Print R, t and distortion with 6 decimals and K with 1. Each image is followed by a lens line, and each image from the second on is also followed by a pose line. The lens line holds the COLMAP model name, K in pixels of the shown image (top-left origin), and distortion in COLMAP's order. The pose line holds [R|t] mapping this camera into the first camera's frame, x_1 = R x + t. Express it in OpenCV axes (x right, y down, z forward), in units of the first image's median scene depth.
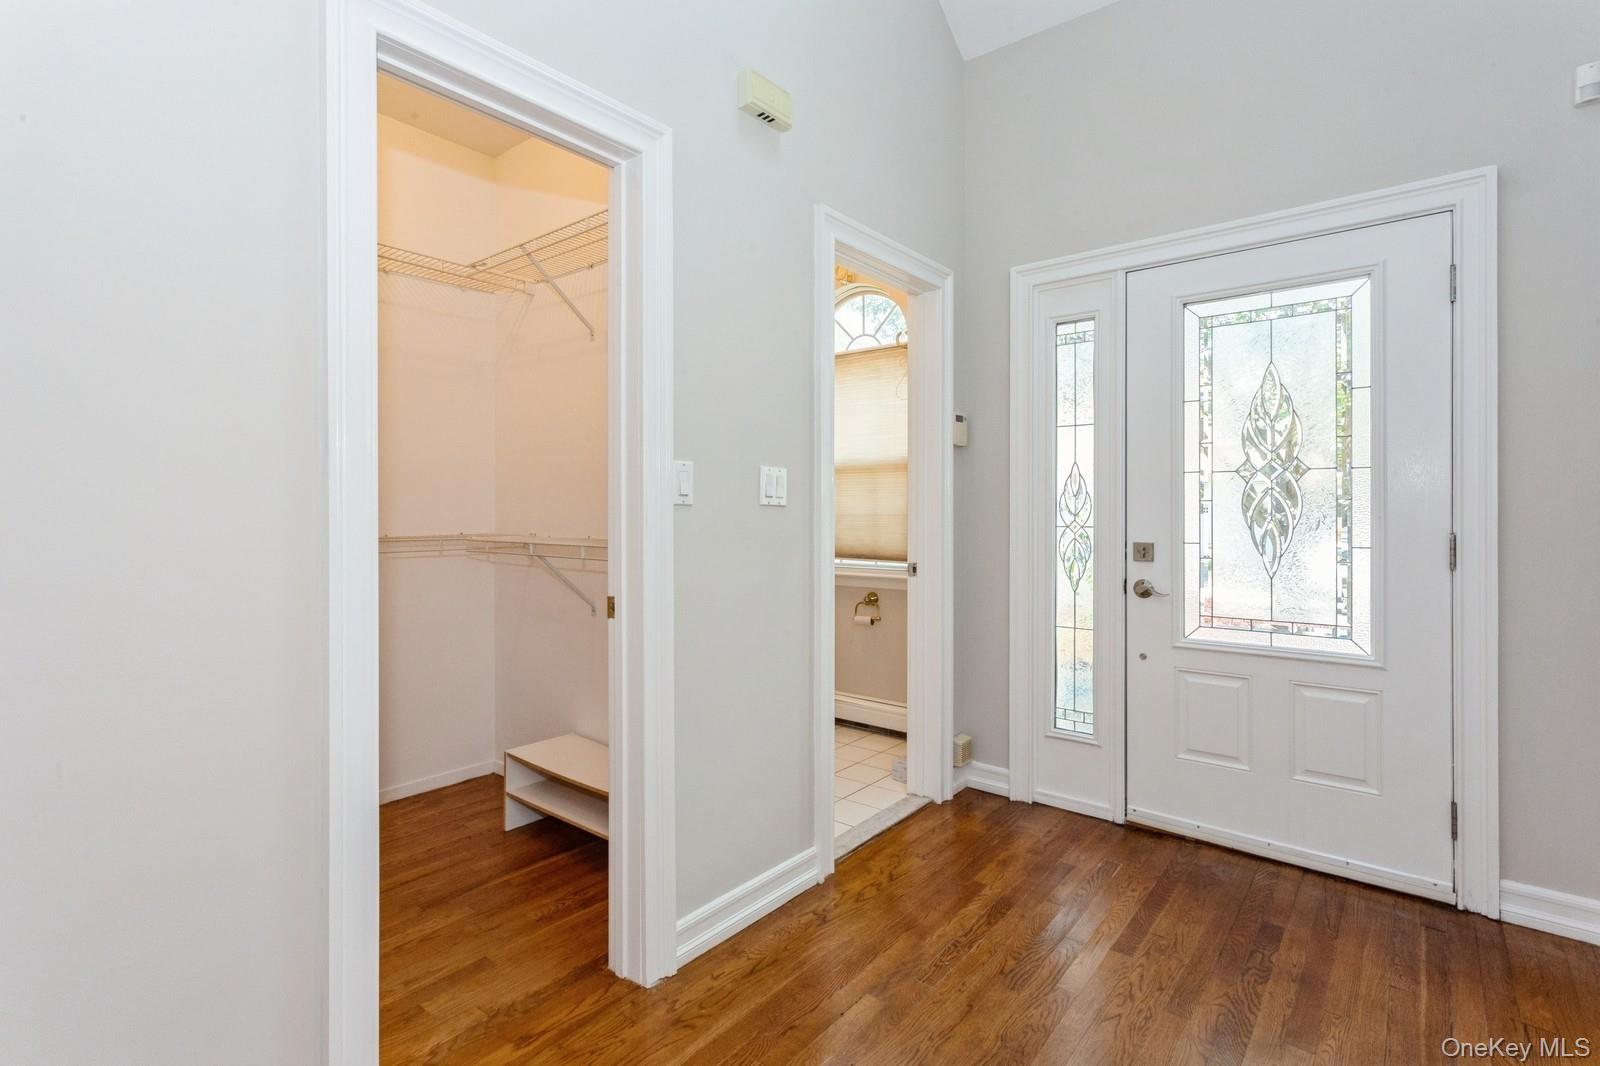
lens RADIAL K [[768.1, 0, 794.7], [0, 768.1, 508.7], [0, 0, 1]] dist [0.002580, -0.000401]
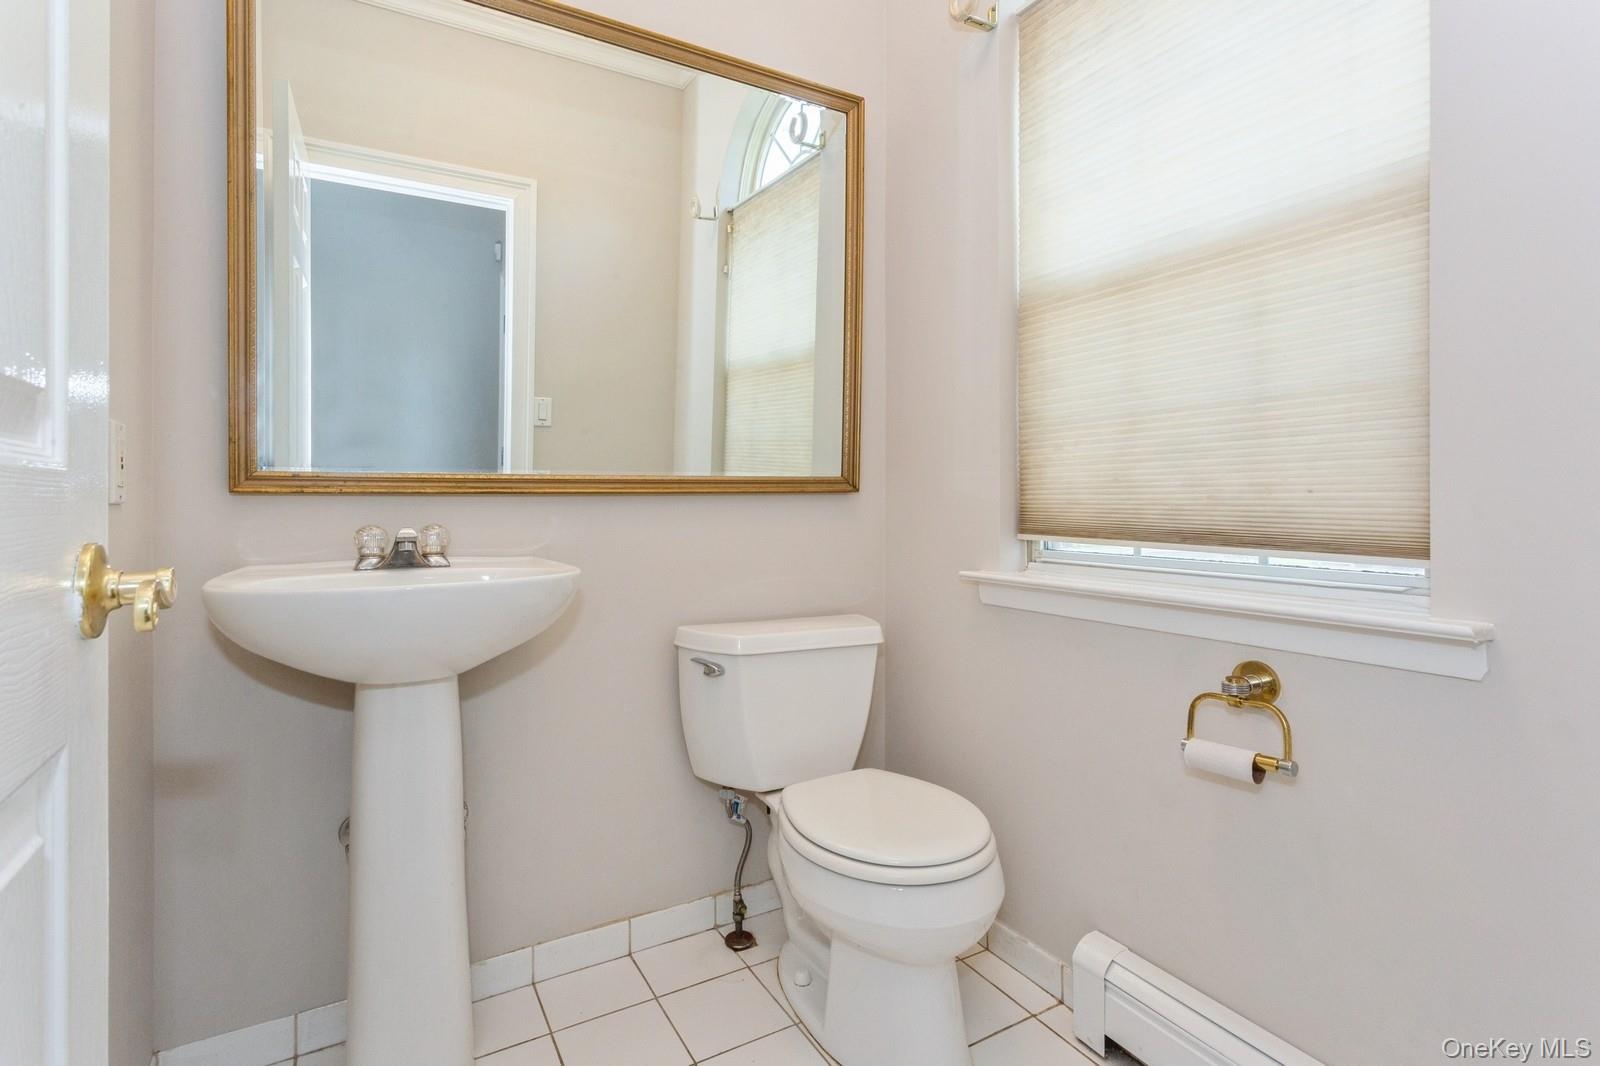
lens RADIAL K [[768.1, 0, 799.1], [0, 768.1, 496.5], [0, 0, 1]] dist [0.002580, -0.000401]
pose [[0.937406, -0.001822, -0.348234, 0.062952], [0.004203, 0.999973, 0.006081, 0.067507], [0.348214, -0.007165, 0.937388, 1.021520]]
